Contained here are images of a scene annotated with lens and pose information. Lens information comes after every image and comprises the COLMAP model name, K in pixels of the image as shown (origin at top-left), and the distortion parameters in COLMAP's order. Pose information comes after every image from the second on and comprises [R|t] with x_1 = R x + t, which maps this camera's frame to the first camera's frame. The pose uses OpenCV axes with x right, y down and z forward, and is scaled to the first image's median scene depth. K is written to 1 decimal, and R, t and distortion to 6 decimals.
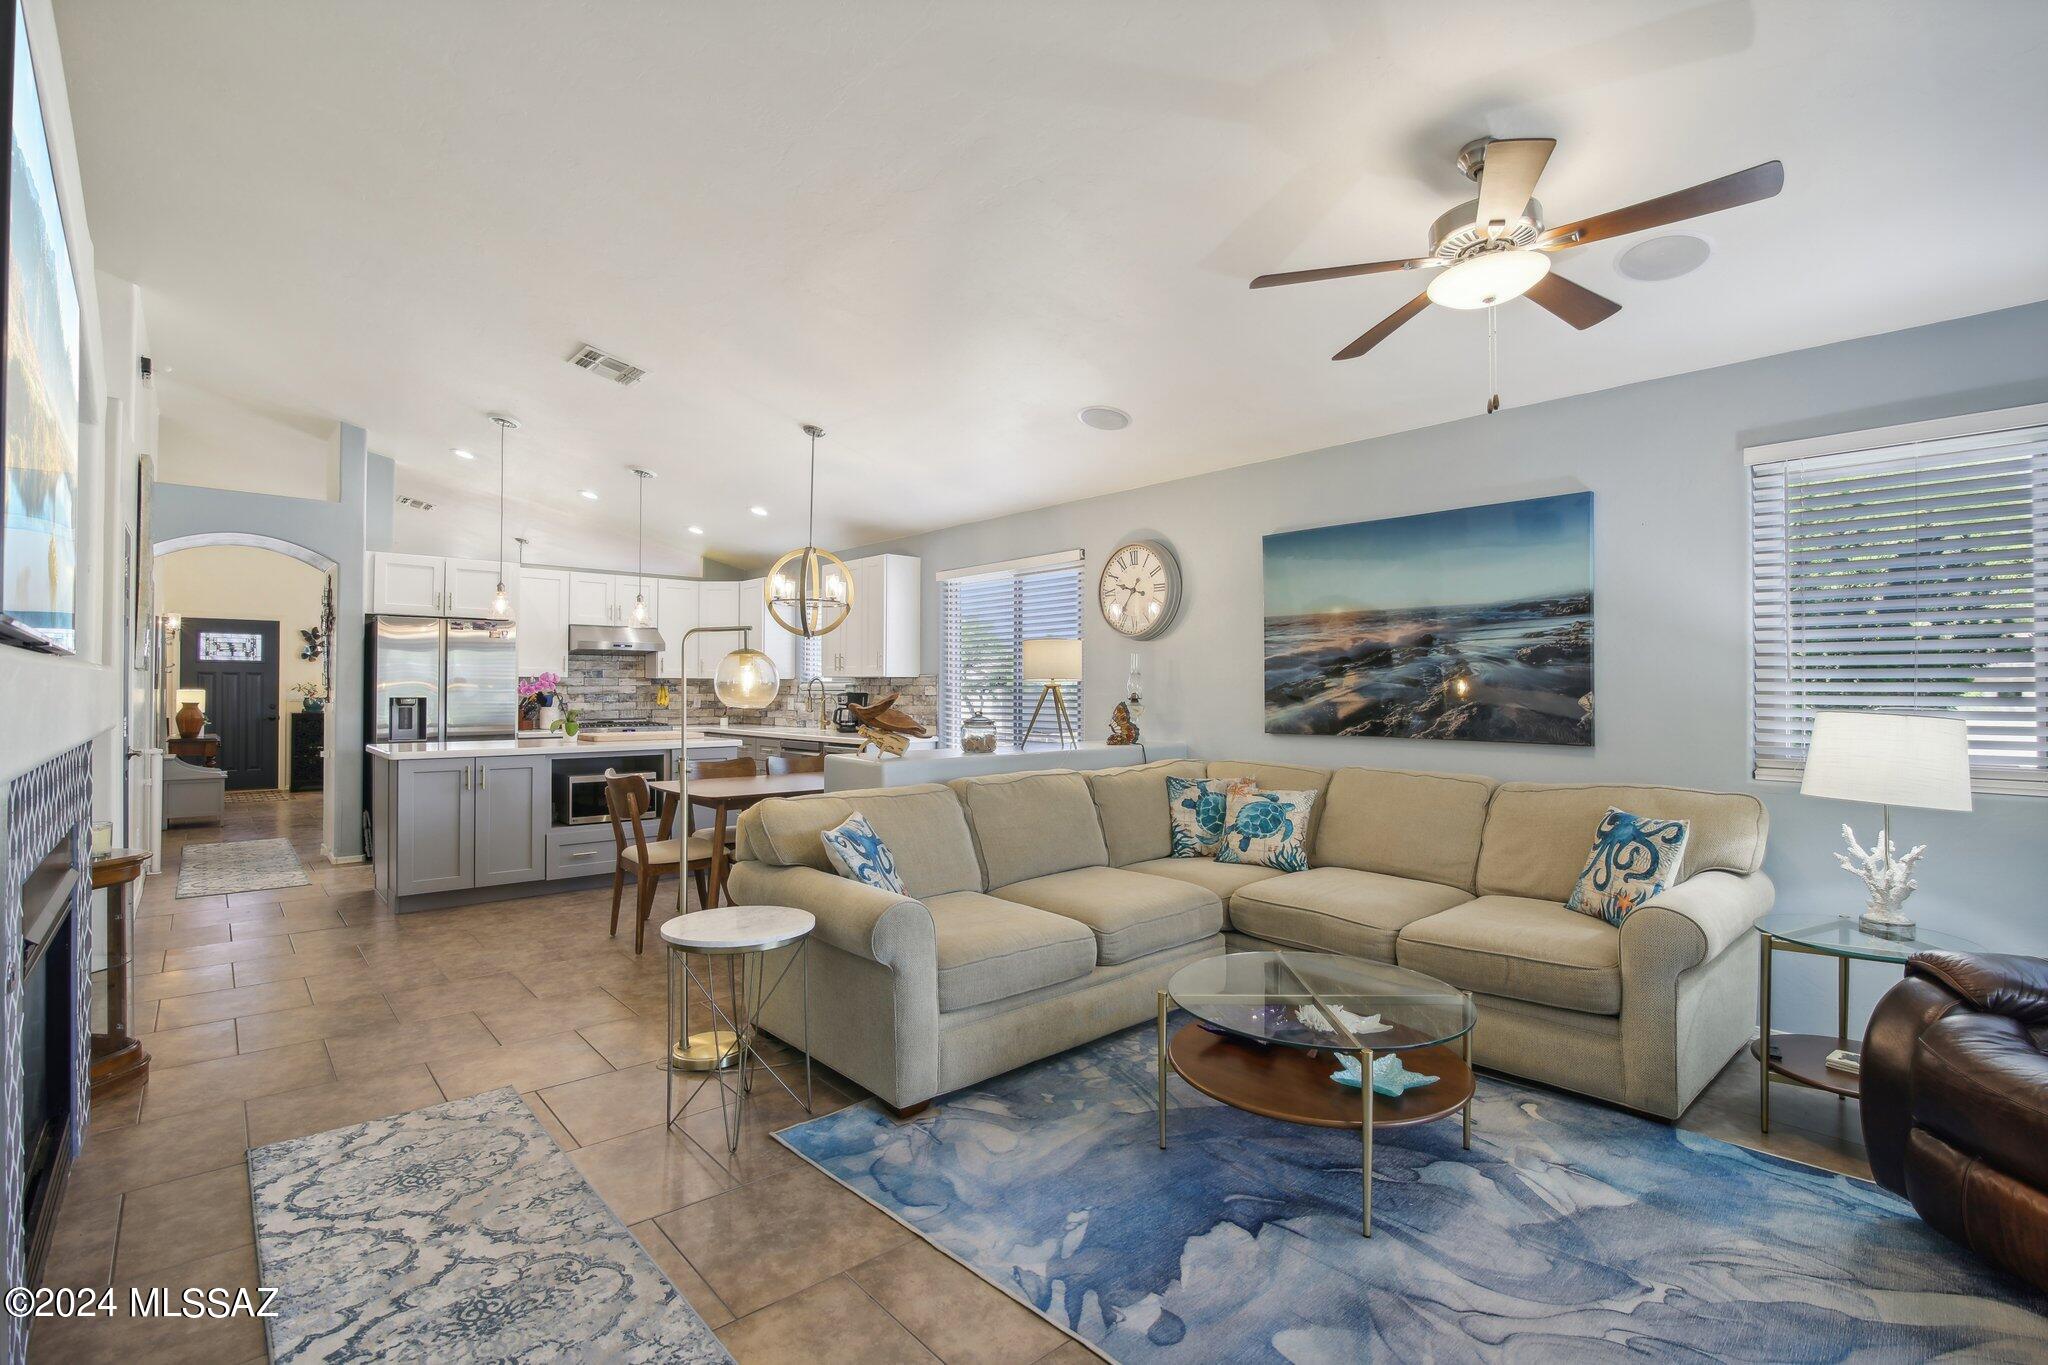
lens RADIAL K [[951.7, 0, 1024.0], [0, 951.7, 682.5], [0, 0, 1]] dist [-0.016214, -0.000283]
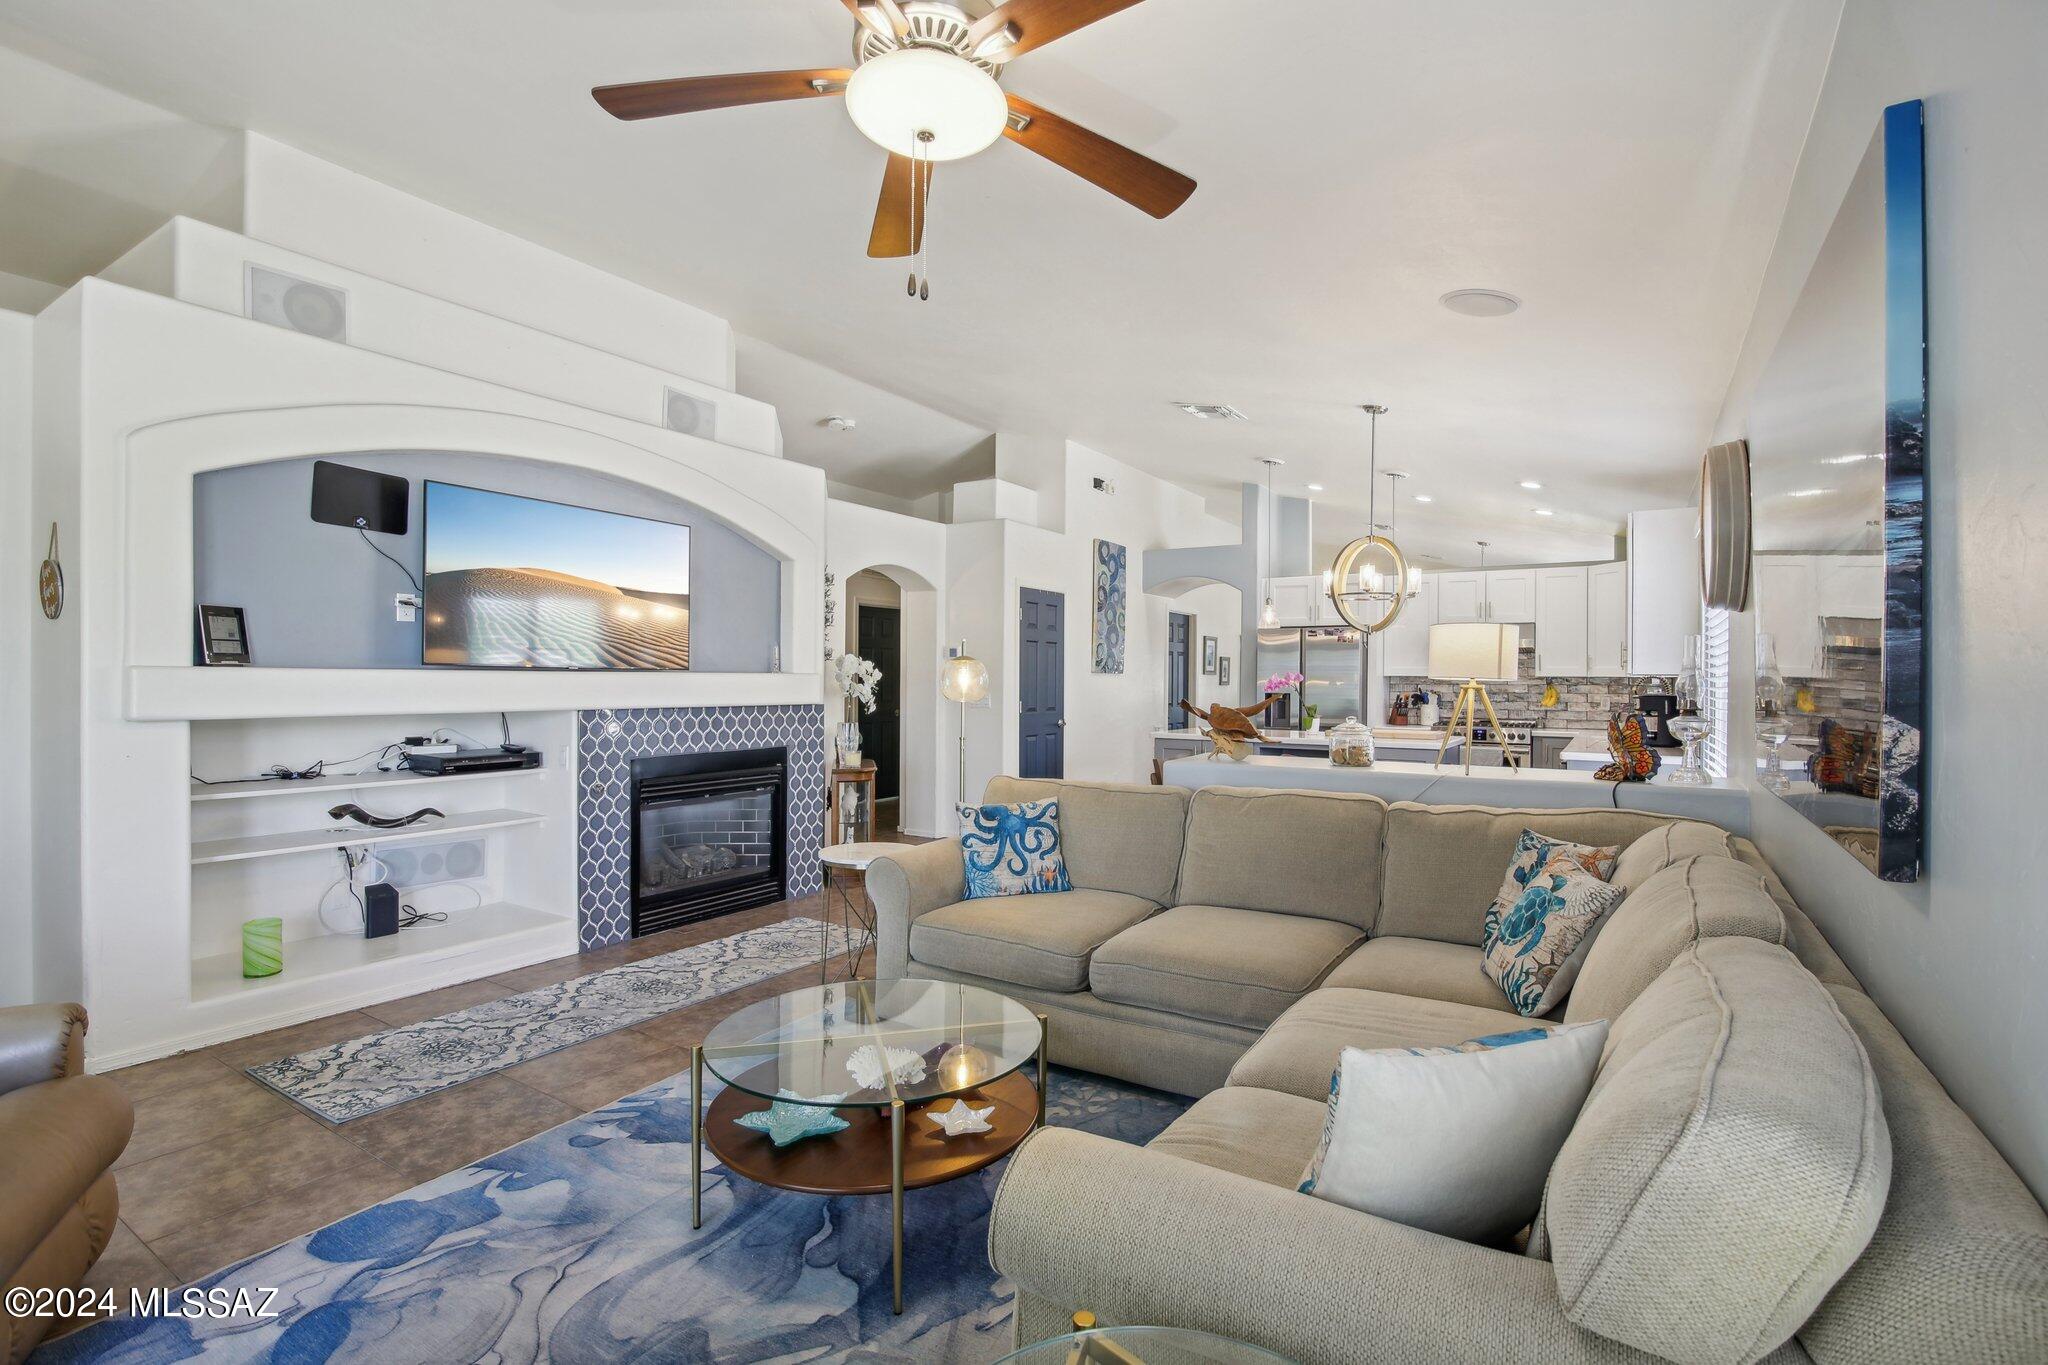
lens RADIAL K [[951.7, 0, 1024.0], [0, 951.7, 682.5], [0, 0, 1]] dist [-0.016214, -0.000283]
pose [[0.270693, 0.003124, -0.962661, 0.716970], [-0.001126, 0.999995, 0.002928, -0.001893], [0.962665, 0.000291, 0.270695, 0.530825]]
